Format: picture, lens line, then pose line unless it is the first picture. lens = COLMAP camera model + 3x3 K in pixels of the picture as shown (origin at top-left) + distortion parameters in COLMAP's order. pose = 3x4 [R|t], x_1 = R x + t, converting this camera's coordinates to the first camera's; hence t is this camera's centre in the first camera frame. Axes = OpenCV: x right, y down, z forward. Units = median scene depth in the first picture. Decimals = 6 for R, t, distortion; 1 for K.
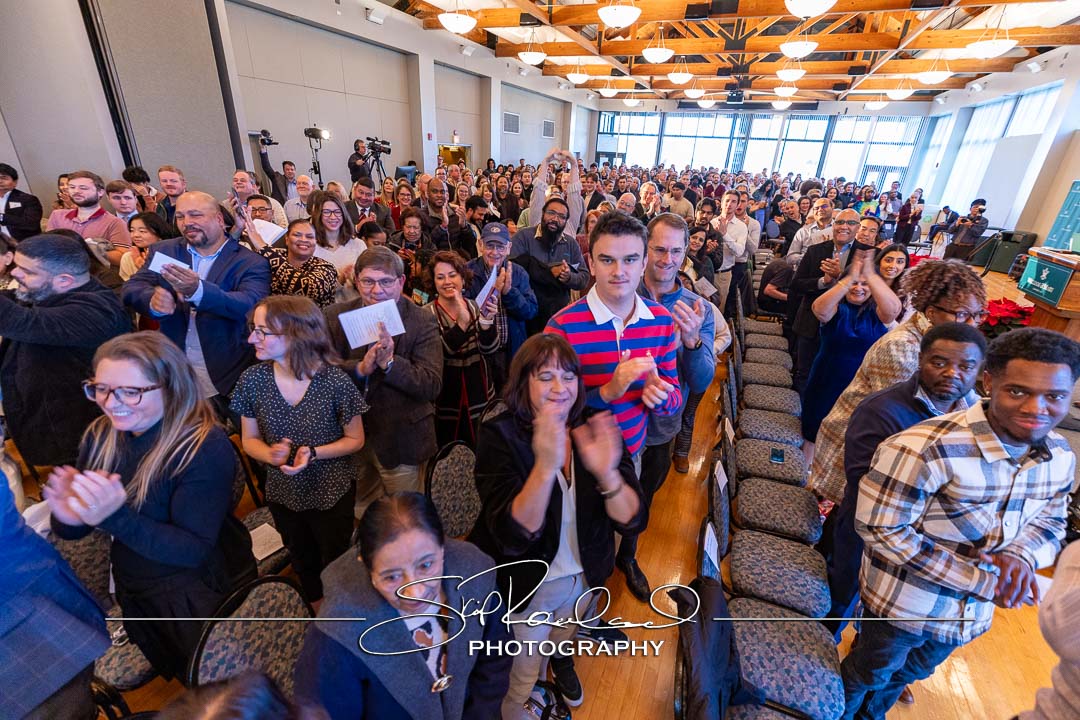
lens RADIAL K [[488.3, 0, 540.8], [0, 488.3, 364.8], [0, 0, 1]] dist [0.009684, 0.000623]
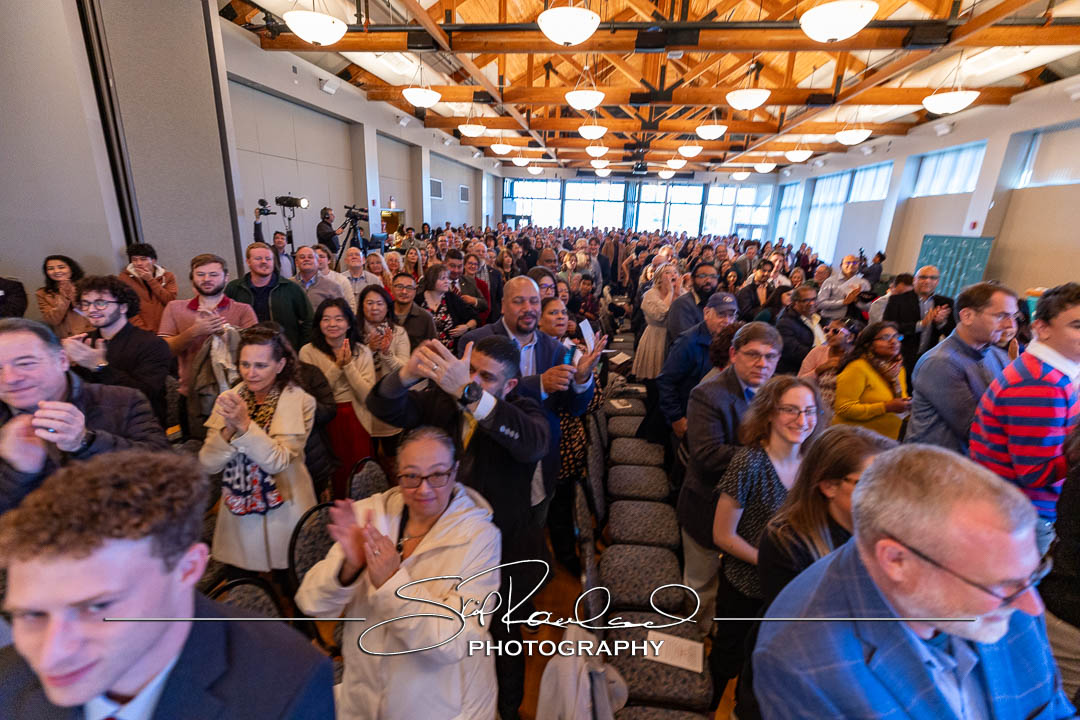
lens RADIAL K [[488.3, 0, 540.5], [0, 488.3, 360.6], [0, 0, 1]] dist [0.009684, 0.000623]
pose [[0.967443, -0.082473, 0.239276, -0.117141], [0.109836, 0.988562, -0.103355, -0.012736], [-0.228015, 0.126271, 0.965435, 0.016242]]
